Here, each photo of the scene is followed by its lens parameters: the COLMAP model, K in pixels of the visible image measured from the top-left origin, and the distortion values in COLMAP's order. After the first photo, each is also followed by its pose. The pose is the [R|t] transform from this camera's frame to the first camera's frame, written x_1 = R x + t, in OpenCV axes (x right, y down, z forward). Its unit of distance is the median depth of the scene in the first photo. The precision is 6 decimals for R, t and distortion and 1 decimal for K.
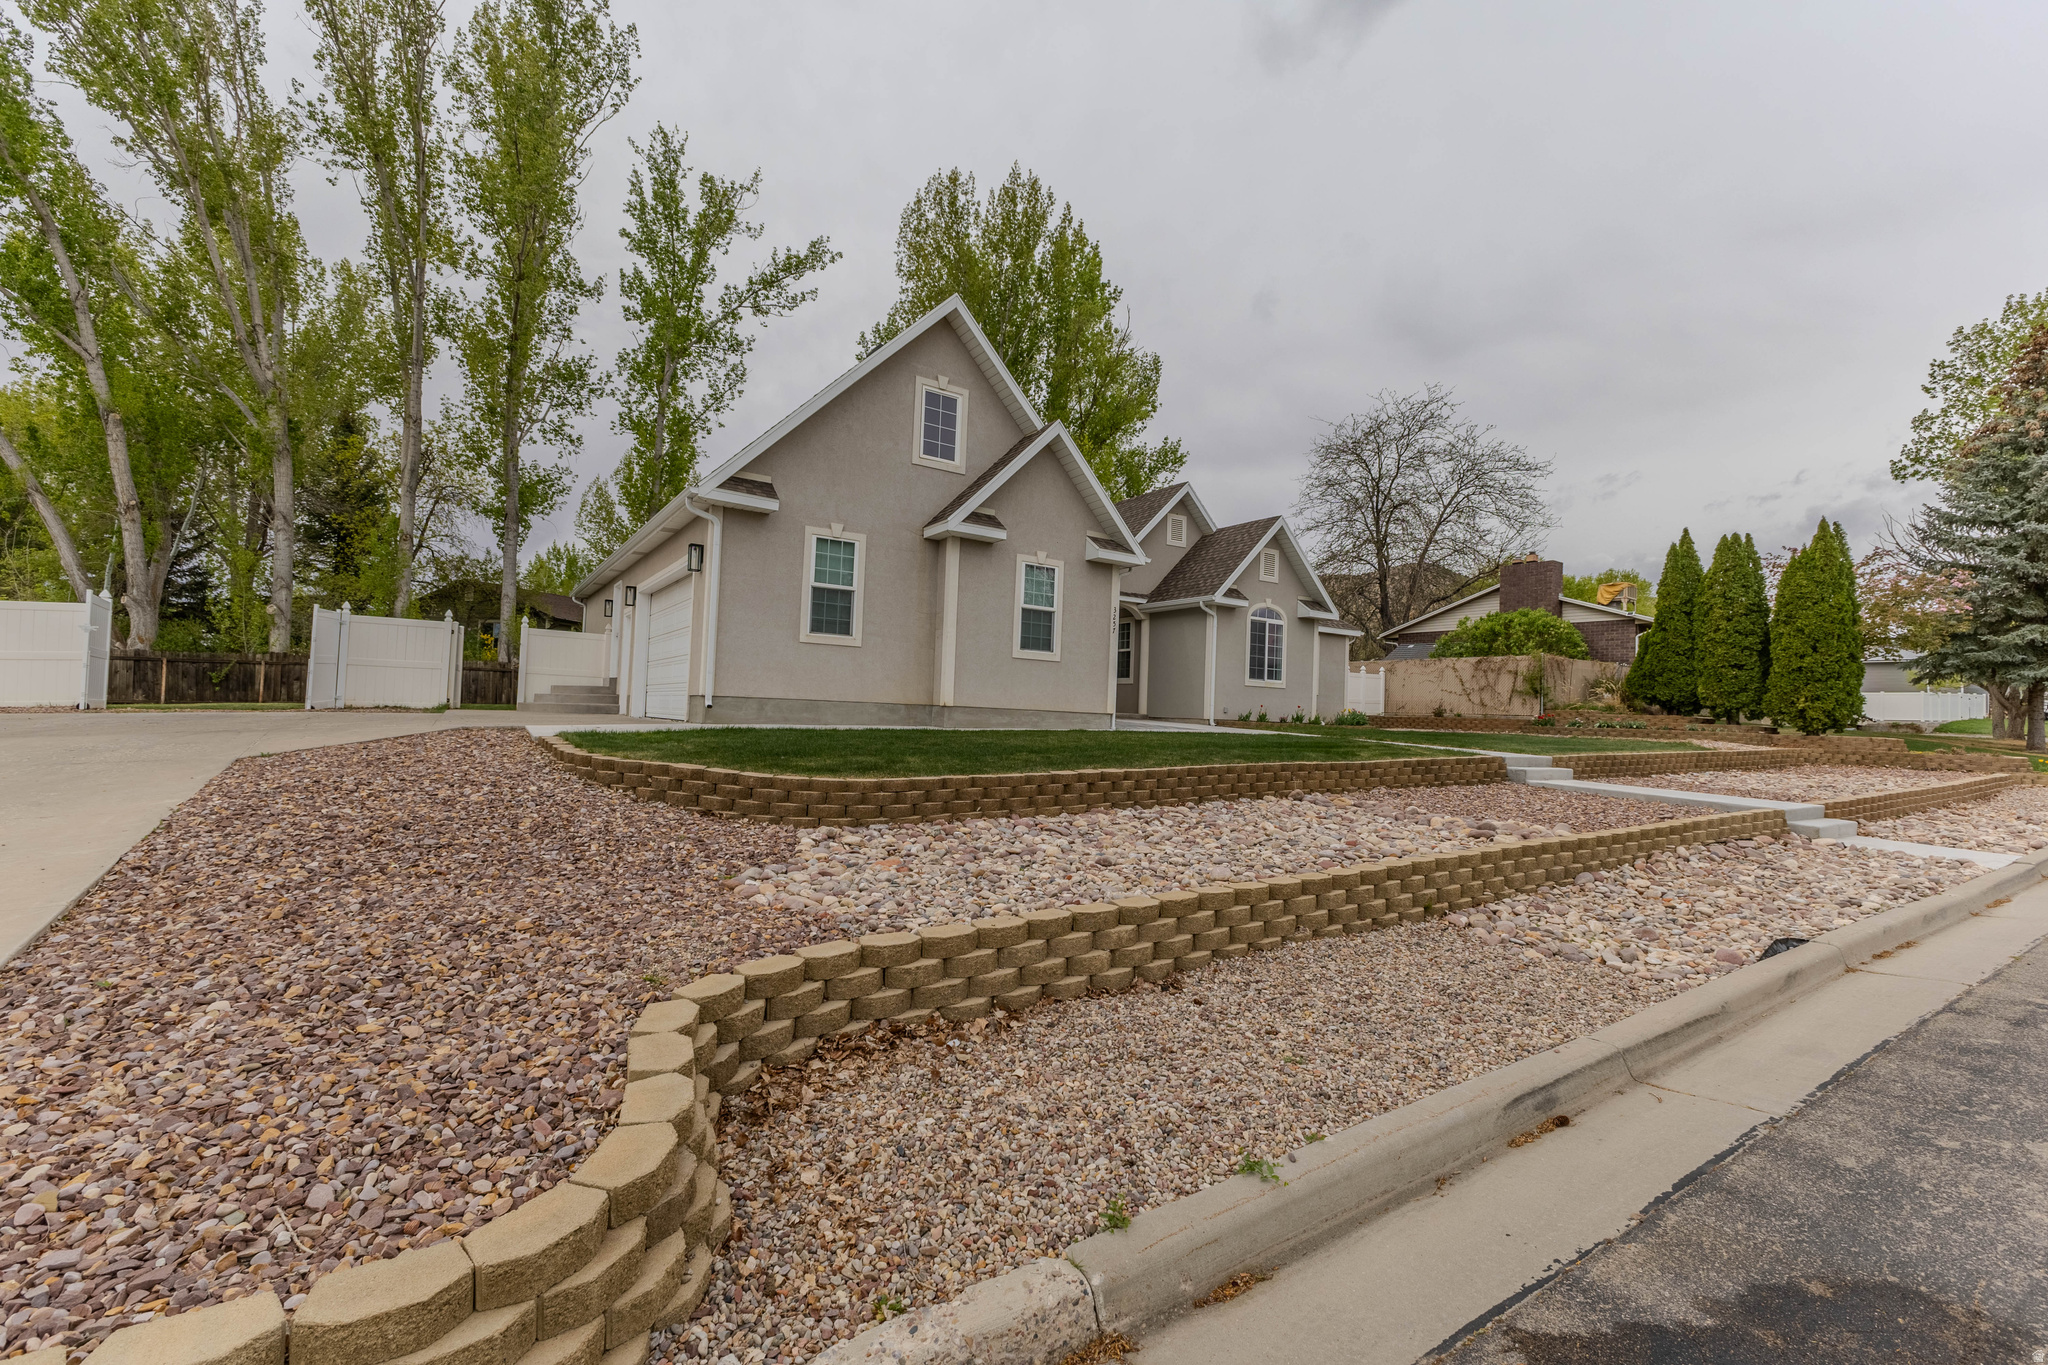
lens RADIAL K [[877.2, 0, 1029.5], [0, 877.2, 685.7], [0, 0, 1]] dist [0.001289, -0.000473]
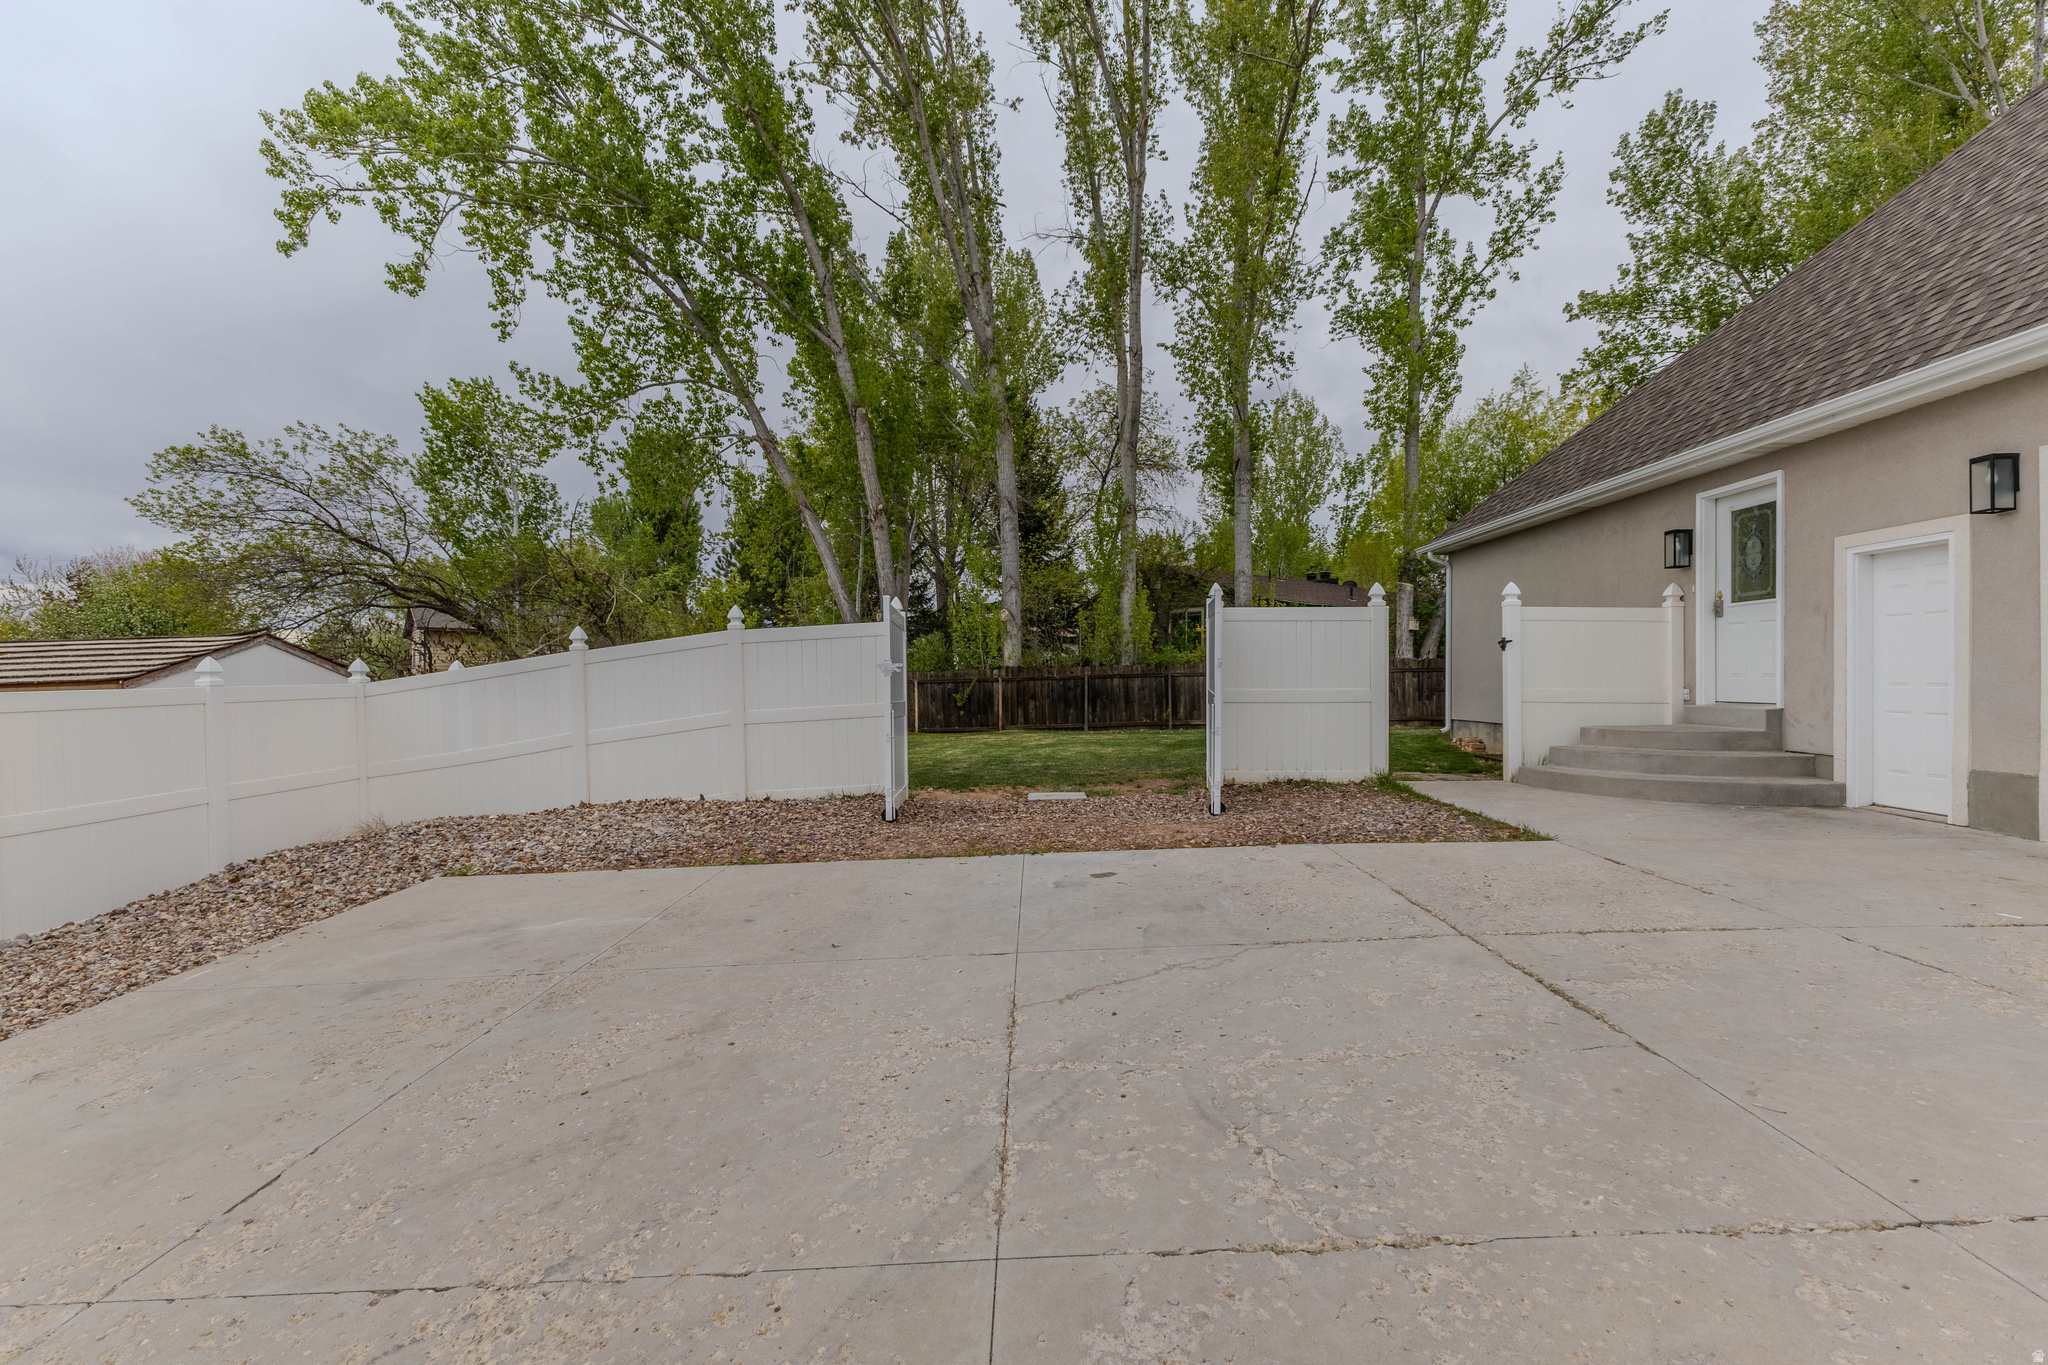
lens RADIAL K [[877.2, 0, 1029.5], [0, 877.2, 685.7], [0, 0, 1]] dist [0.001289, -0.000473]
pose [[0.821262, -0.034536, -0.569505, -0.468380], [0.052245, 0.998525, 0.014788, -0.039205], [0.568154, -0.041899, 0.821855, 0.410700]]
